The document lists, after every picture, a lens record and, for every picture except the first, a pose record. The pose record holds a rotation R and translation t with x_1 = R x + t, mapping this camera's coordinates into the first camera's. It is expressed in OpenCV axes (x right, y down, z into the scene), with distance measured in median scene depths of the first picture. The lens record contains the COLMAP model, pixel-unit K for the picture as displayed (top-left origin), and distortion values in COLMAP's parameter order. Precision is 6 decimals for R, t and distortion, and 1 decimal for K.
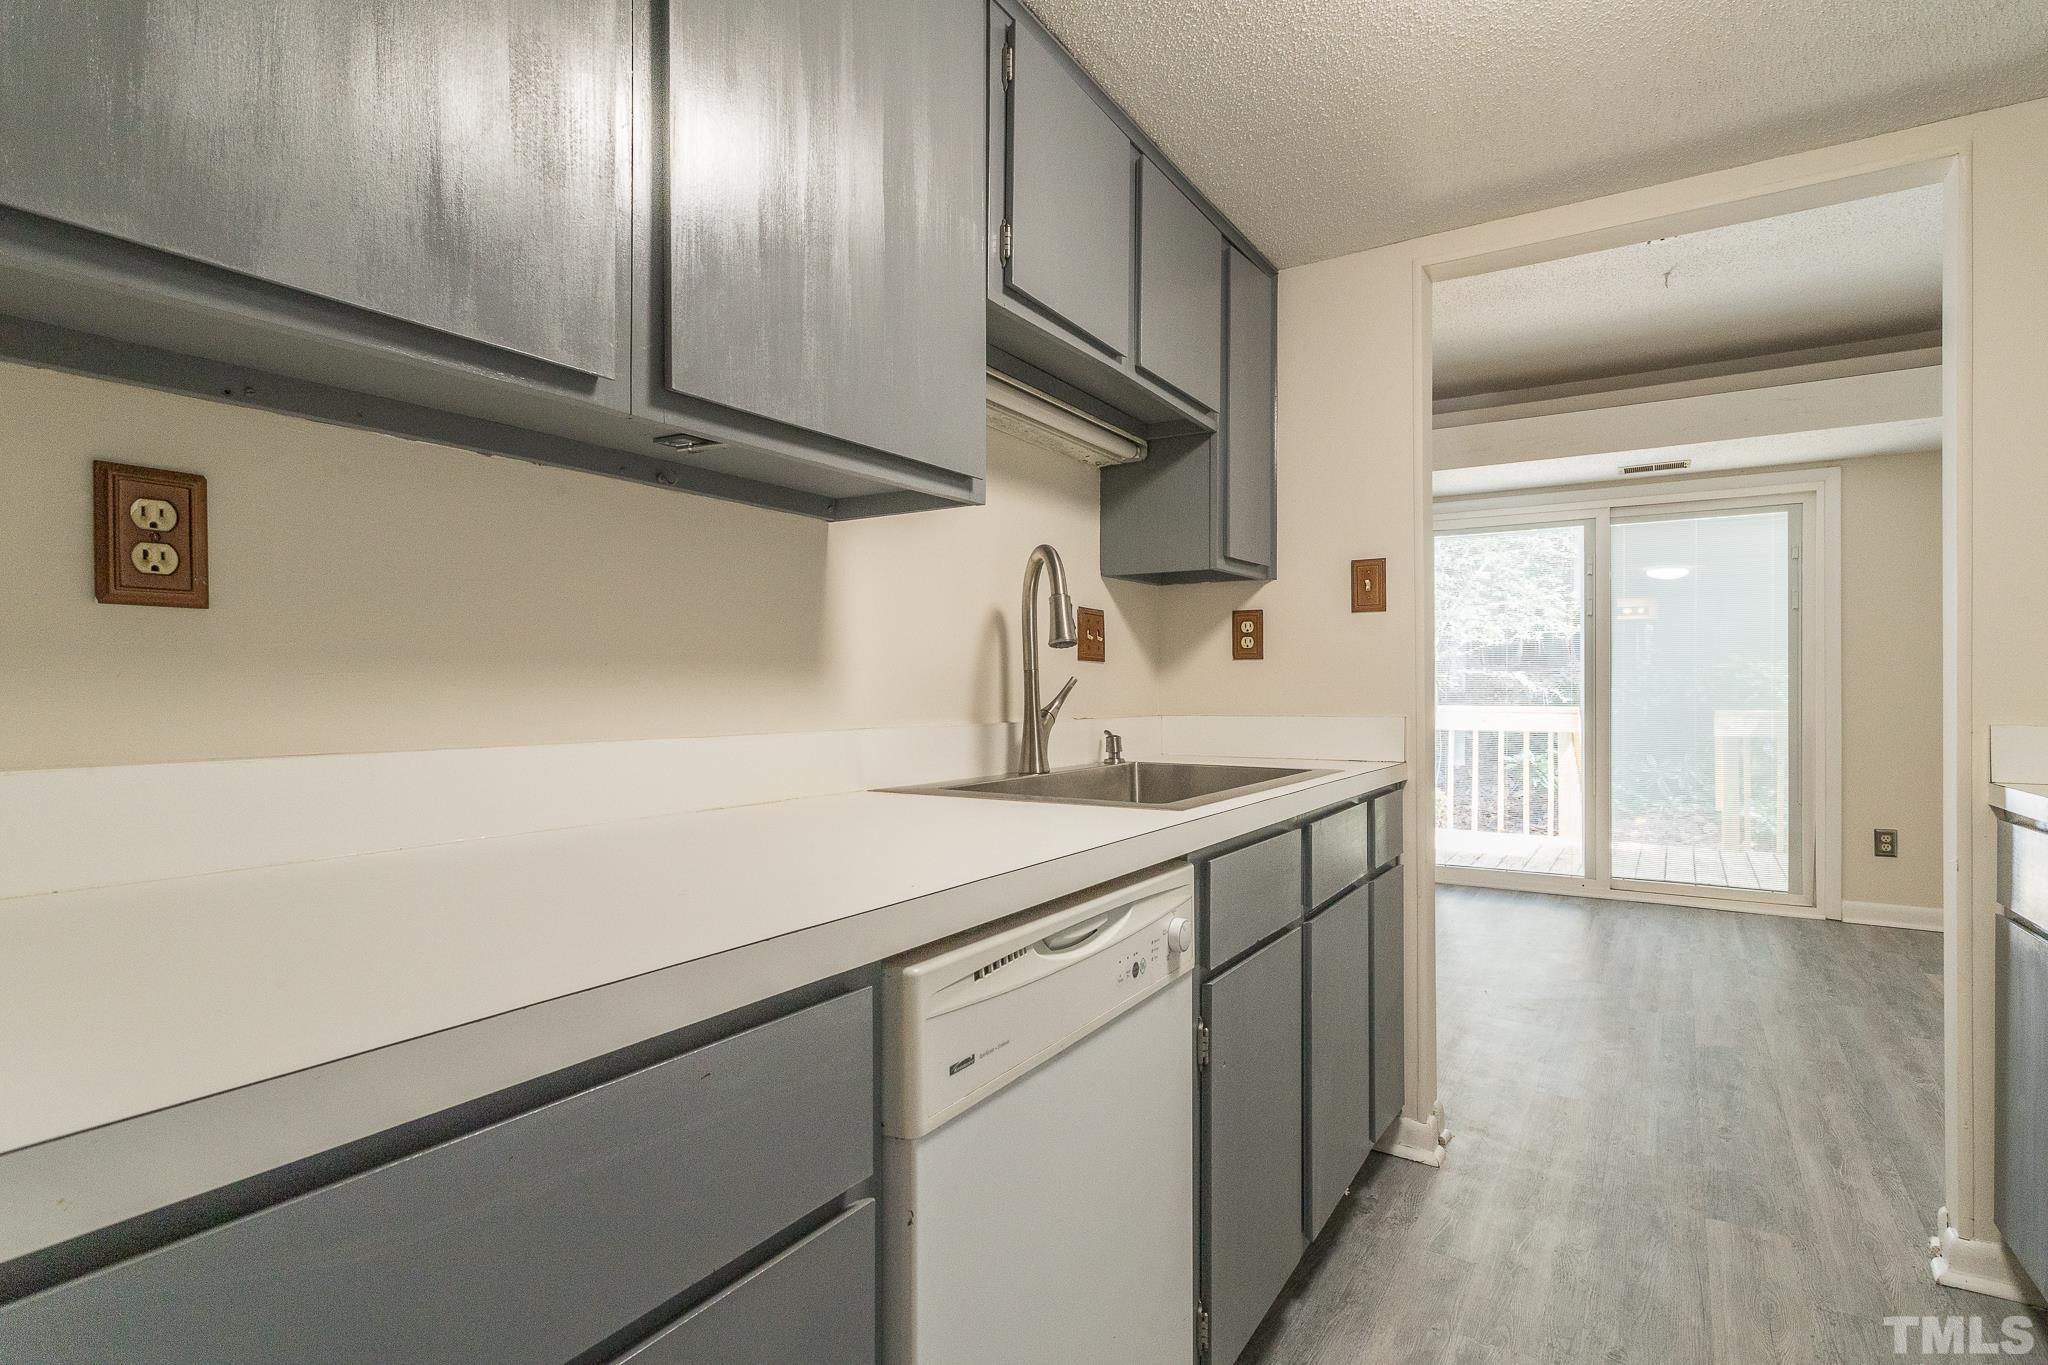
lens RADIAL K [[1023.5, 0, 1024.0], [0, 1023.5, 682.5], [0, 0, 1]] dist [-0.008186, 0.000071]
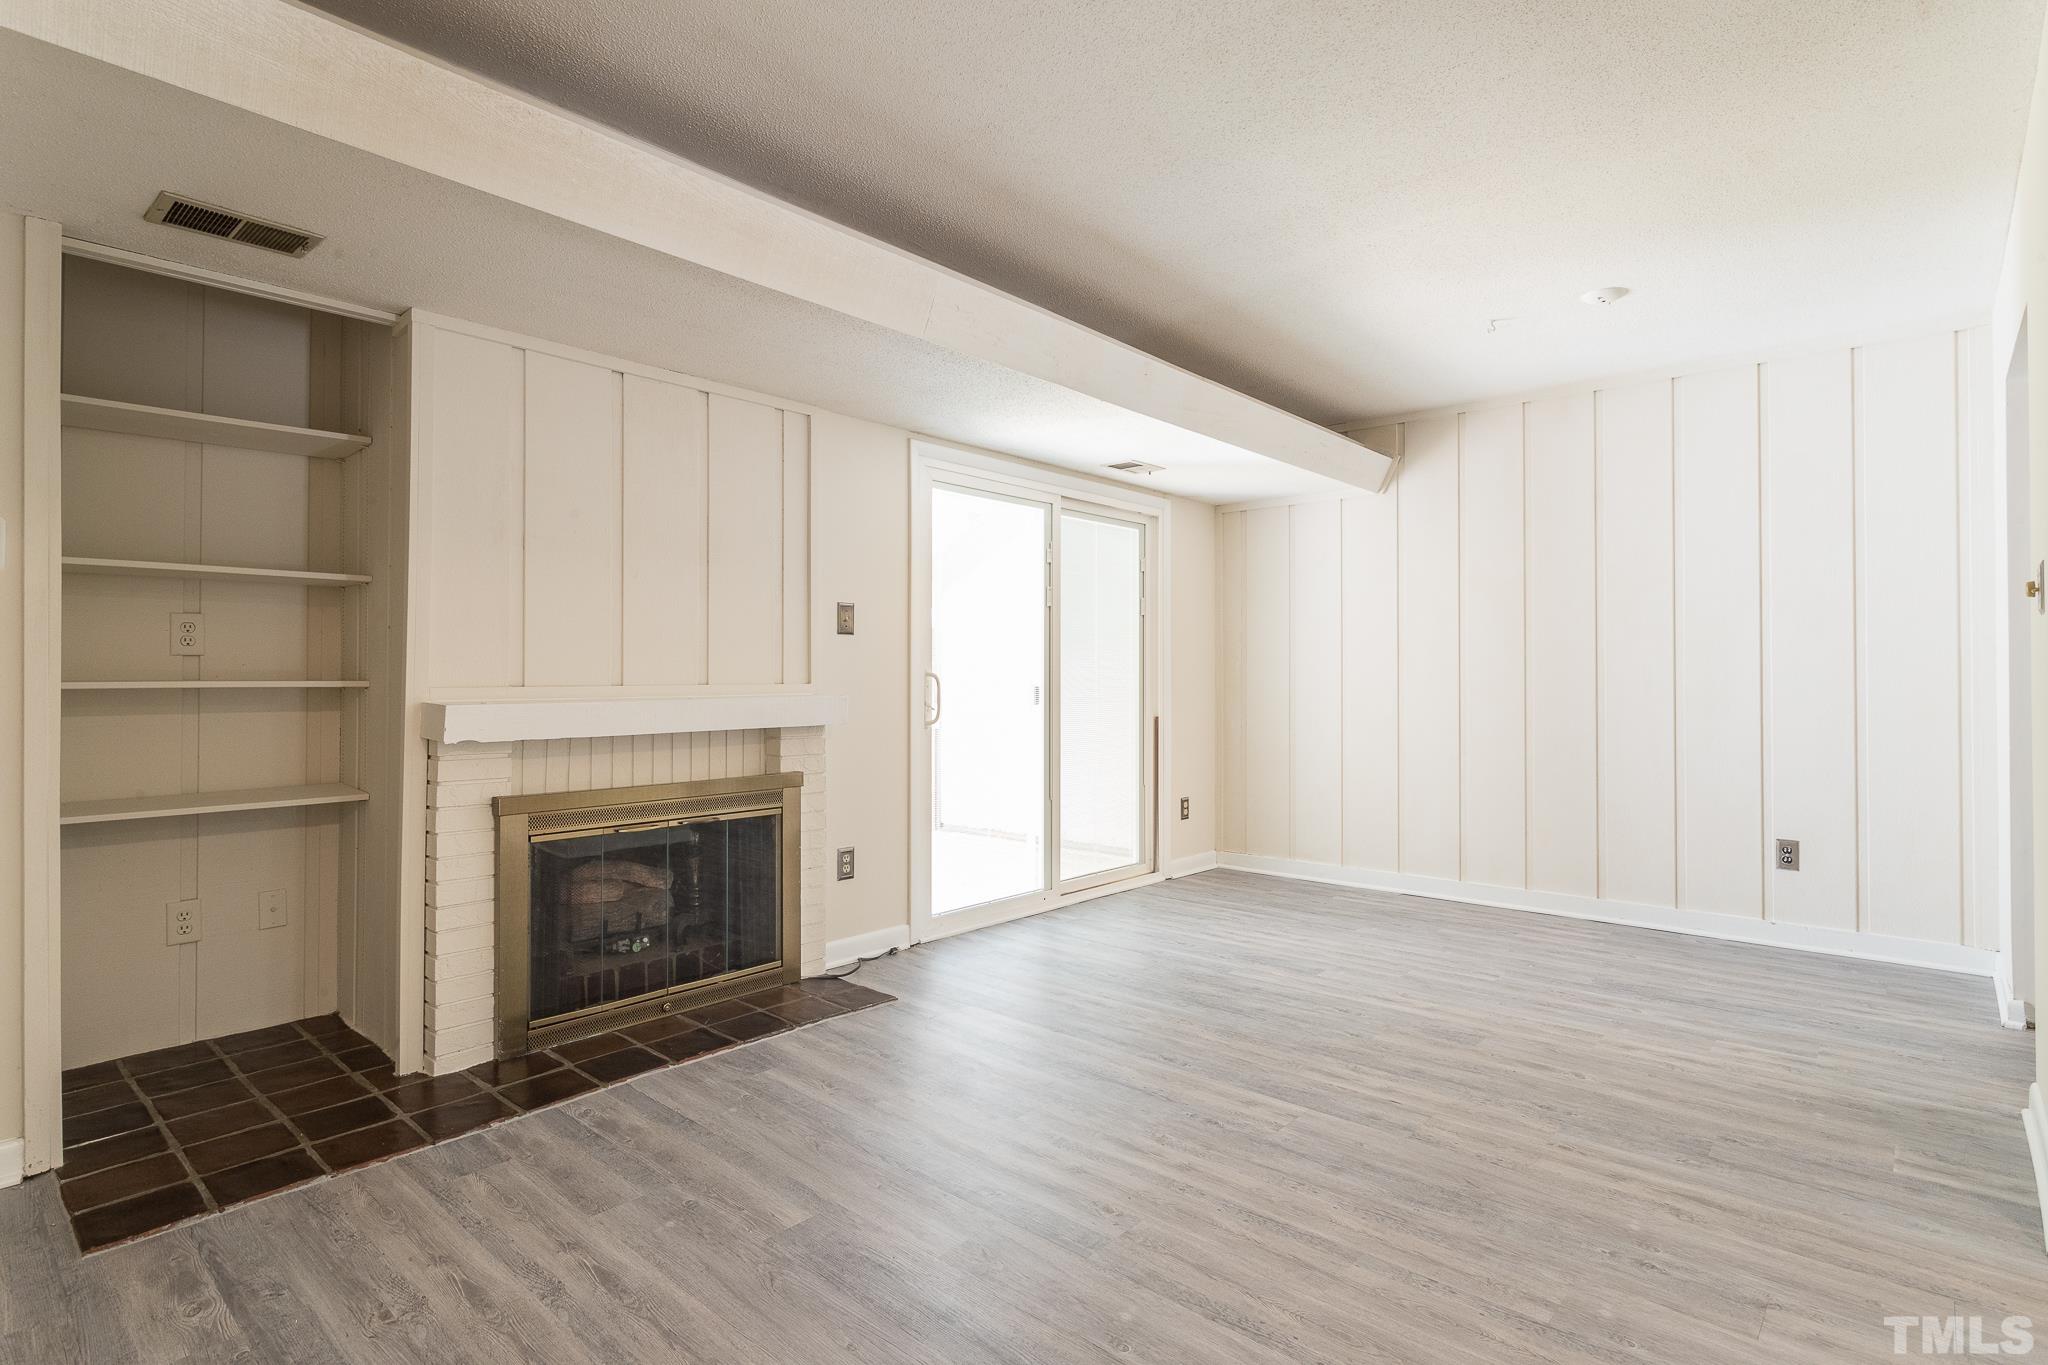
lens RADIAL K [[1016.9, 0, 1031.6], [0, 1016.9, 669.3], [0, 0, 1]] dist [-0.003484, 0.000305]
pose [[0.161028, 0.011674, 0.986881, -0.371421], [-0.004041, 0.999929, -0.011169, 0.001415], [-0.986942, -0.002189, 0.161064, 0.877057]]
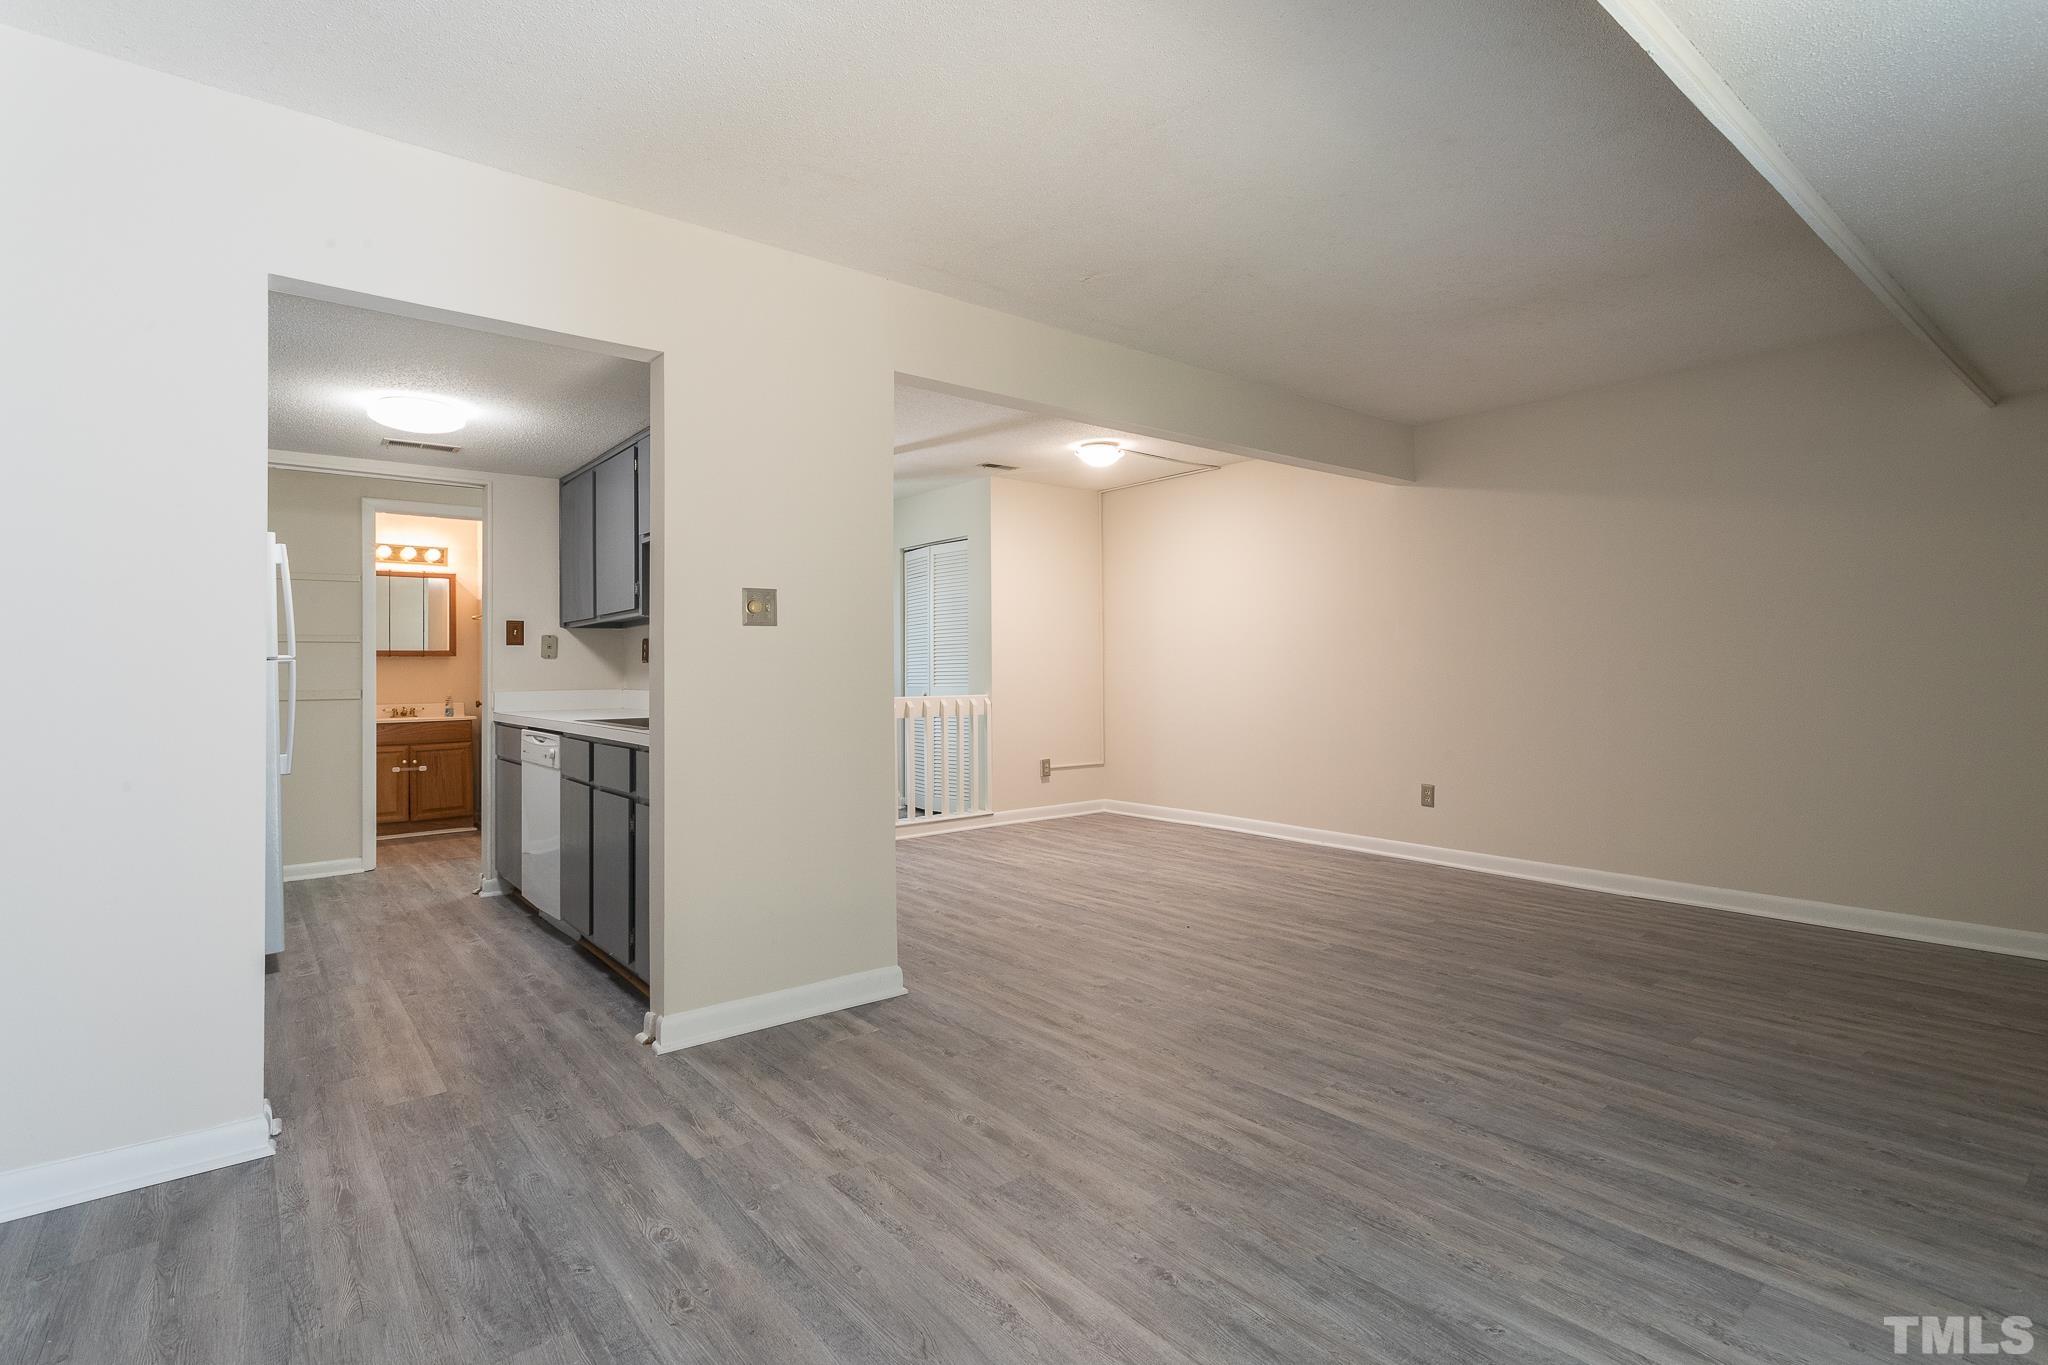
lens RADIAL K [[984.8, 0, 1022.9], [0, 984.8, 656.1], [0, 0, 1]] dist [0.006397, -0.001281]
pose [[-0.319626, -0.010783, -0.947482, 0.661092], [0.013743, 0.999777, -0.016014, -0.000055], [0.947444, -0.018140, -0.319407, 0.851949]]
